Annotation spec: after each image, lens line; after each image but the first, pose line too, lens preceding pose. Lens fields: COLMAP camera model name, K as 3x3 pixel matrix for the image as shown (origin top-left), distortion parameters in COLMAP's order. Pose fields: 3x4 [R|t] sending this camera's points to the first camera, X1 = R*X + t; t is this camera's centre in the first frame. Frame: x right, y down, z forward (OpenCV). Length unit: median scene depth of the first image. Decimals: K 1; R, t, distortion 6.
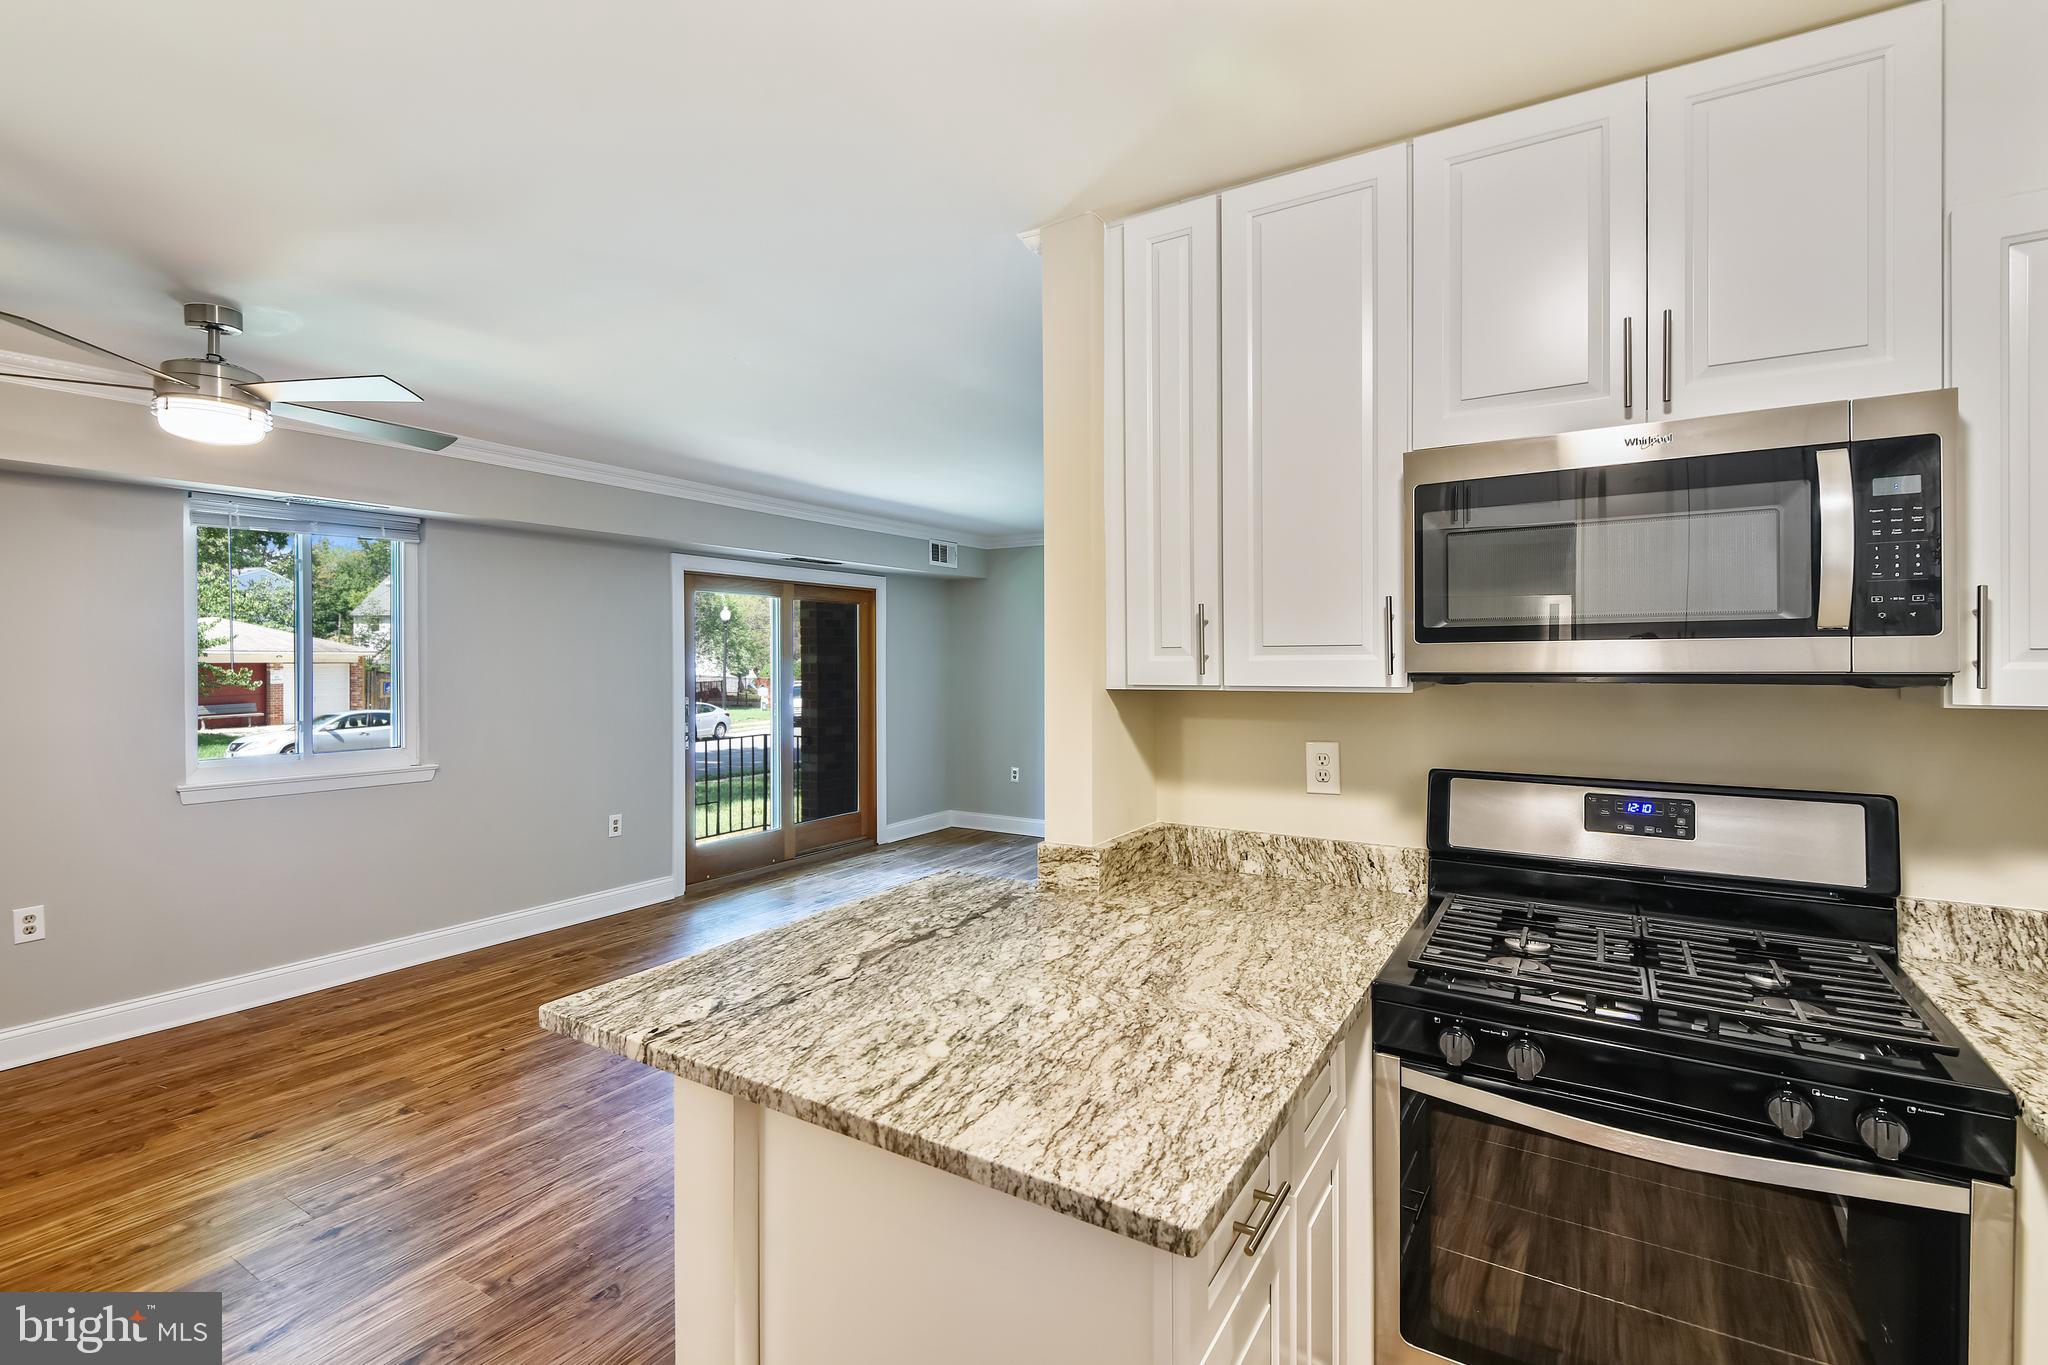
lens RADIAL K [[929.8, 0, 1033.9], [0, 929.8, 674.1], [0, 0, 1]] dist [0.033364, -0.023567]
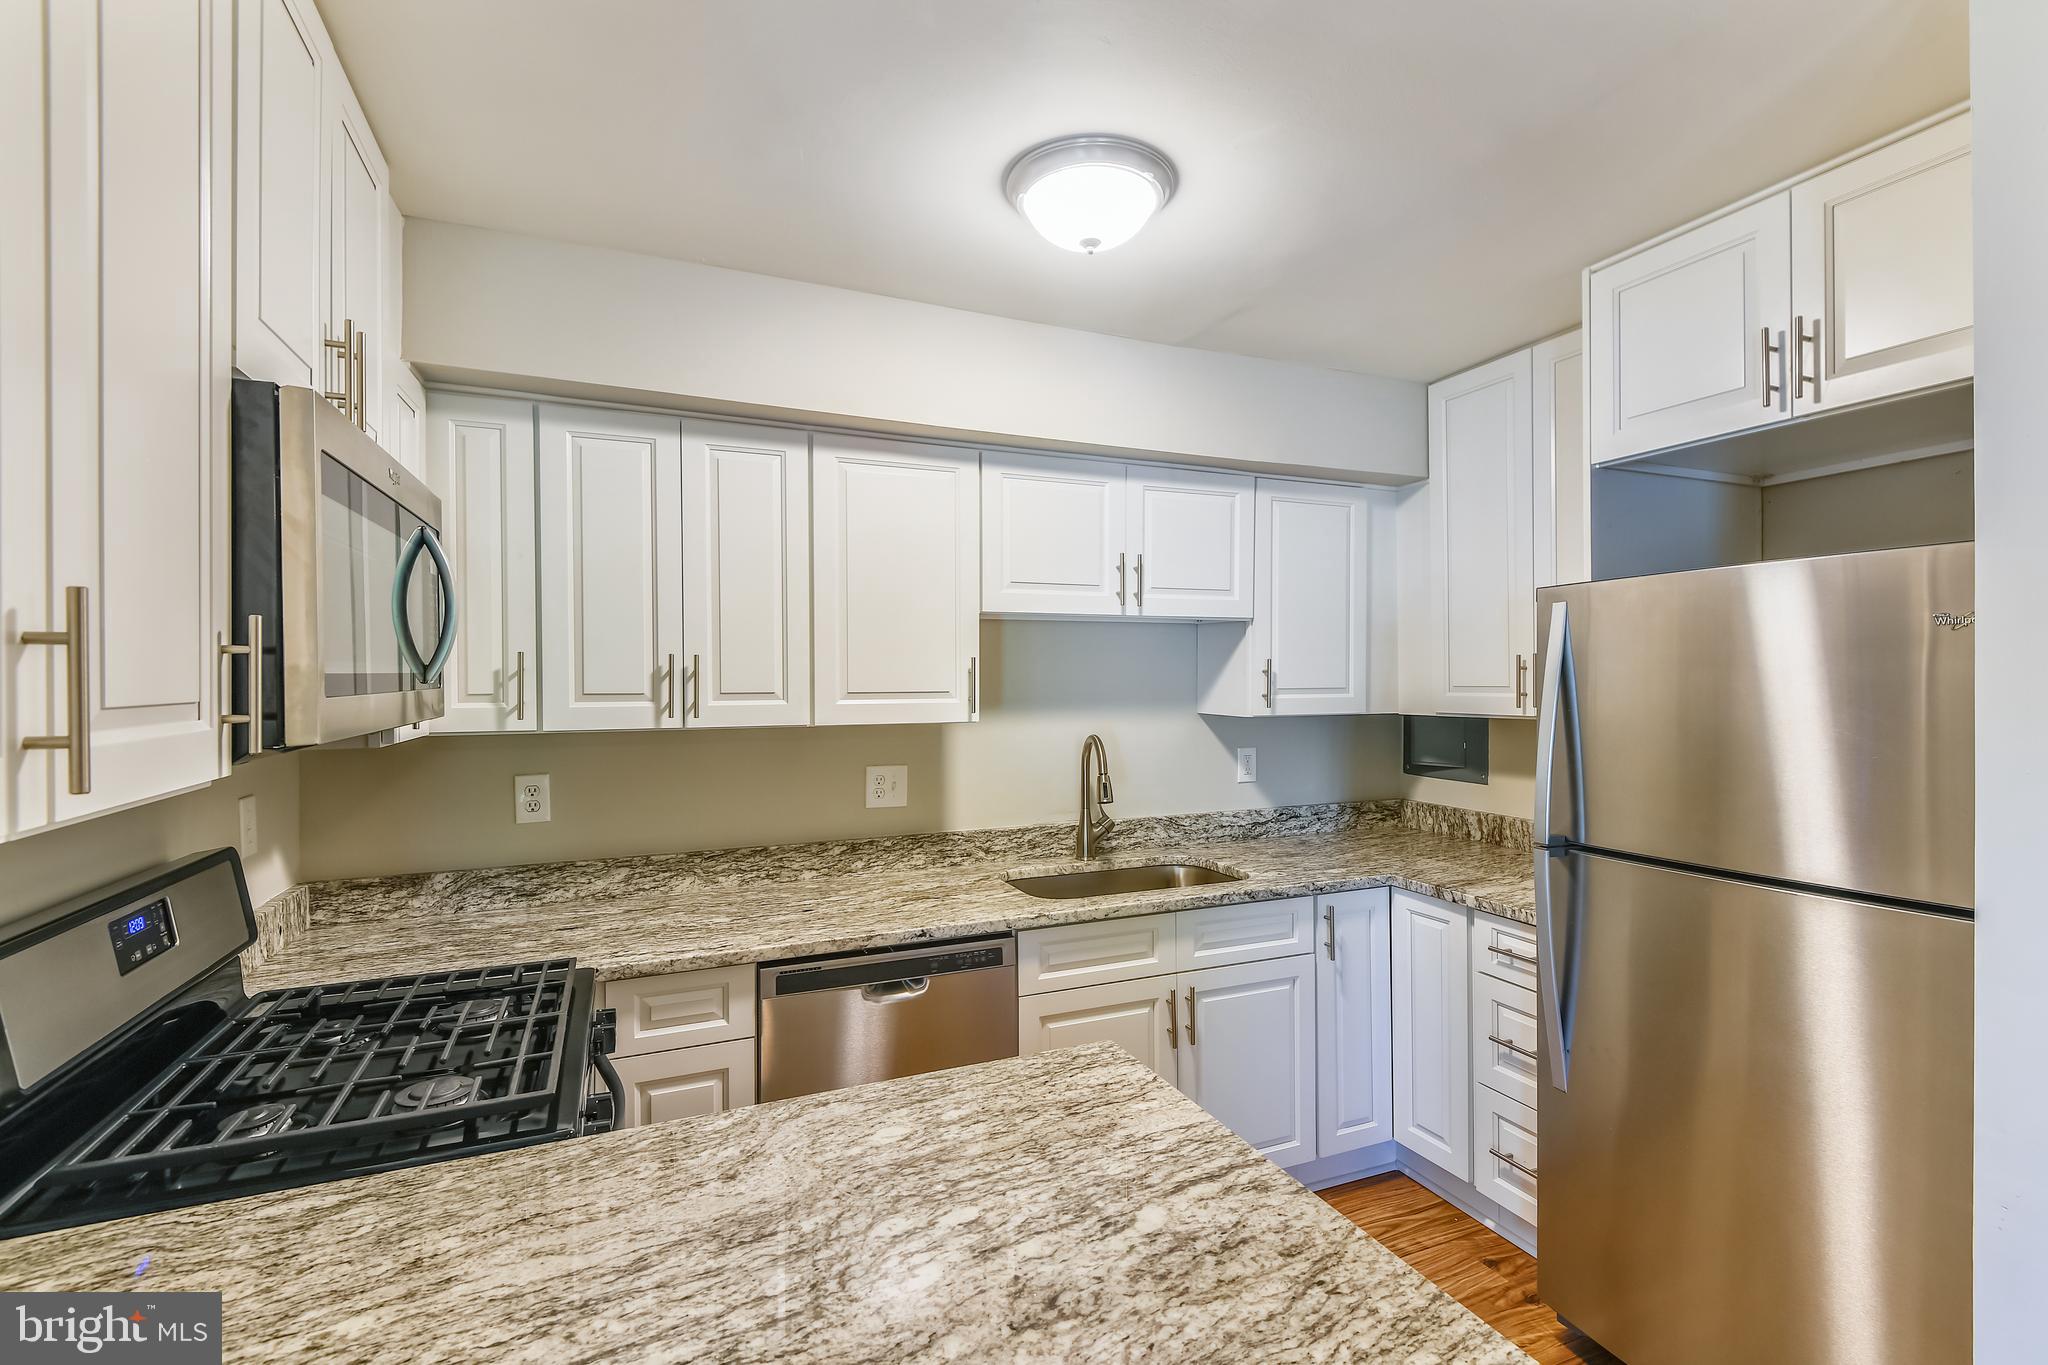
lens RADIAL K [[929.8, 0, 1033.9], [0, 929.8, 674.1], [0, 0, 1]] dist [0.033364, -0.023567]
pose [[-0.819351, 0.008952, 0.573222, -0.345782], [0.019646, 0.999729, 0.012468, -0.046975], [-0.572955, 0.021477, -0.819305, 1.226530]]
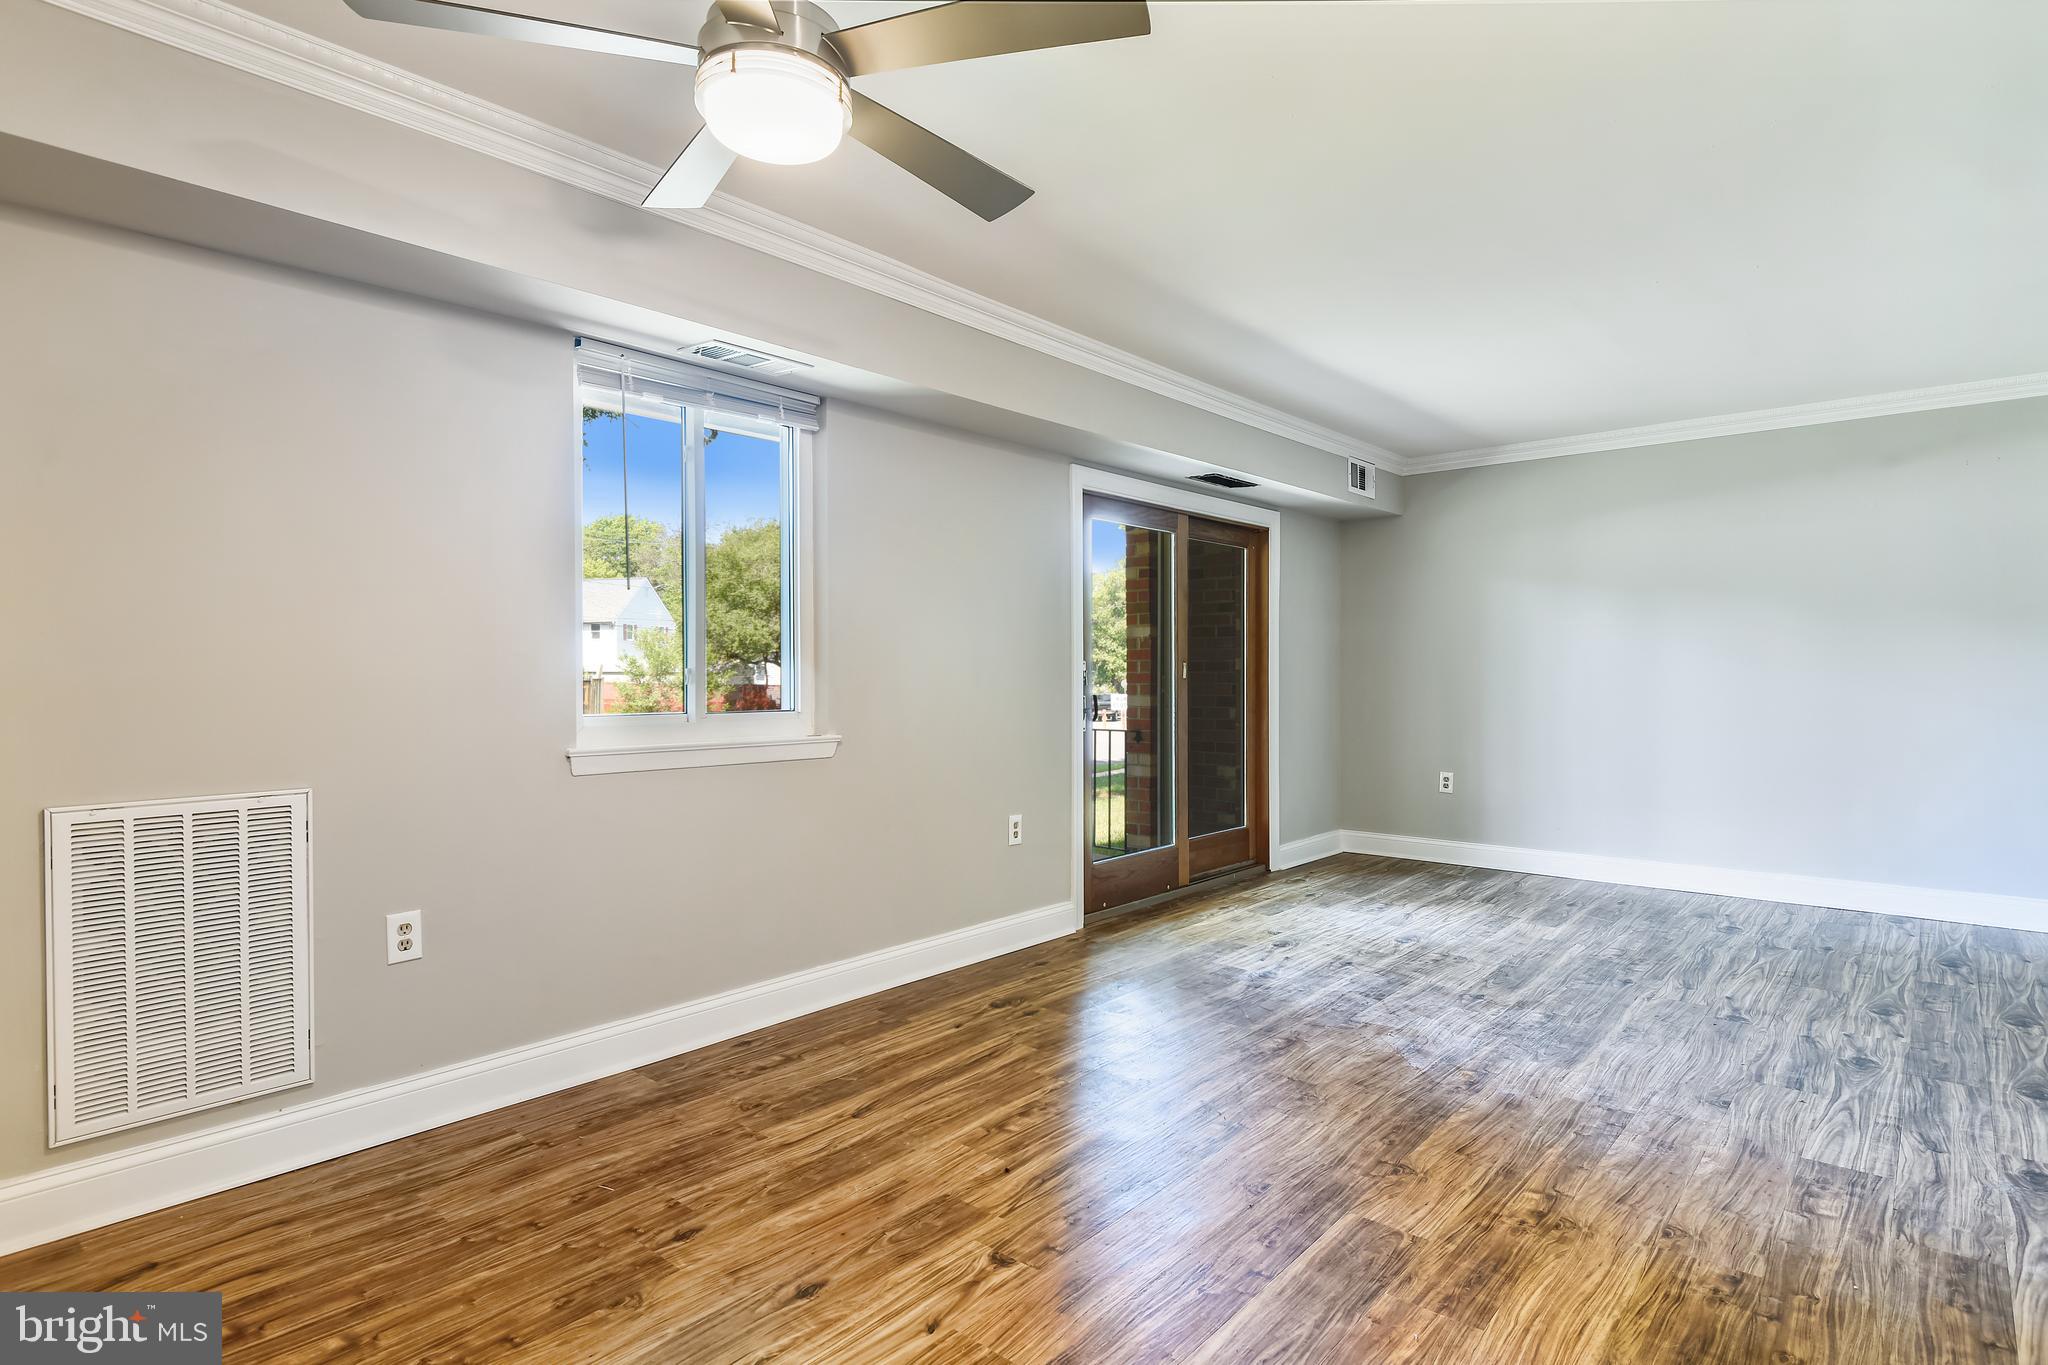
lens RADIAL K [[1061.1, 0, 1031.2], [0, 1061.1, 685.1], [0, 0, 1]] dist [0.027307, -0.022094]
pose [[0.988505, 0.001880, -0.151179, -0.934791], [-0.002433, 0.999991, -0.003471, 0.154446], [0.151171, 0.003799, 0.988500, 0.534094]]
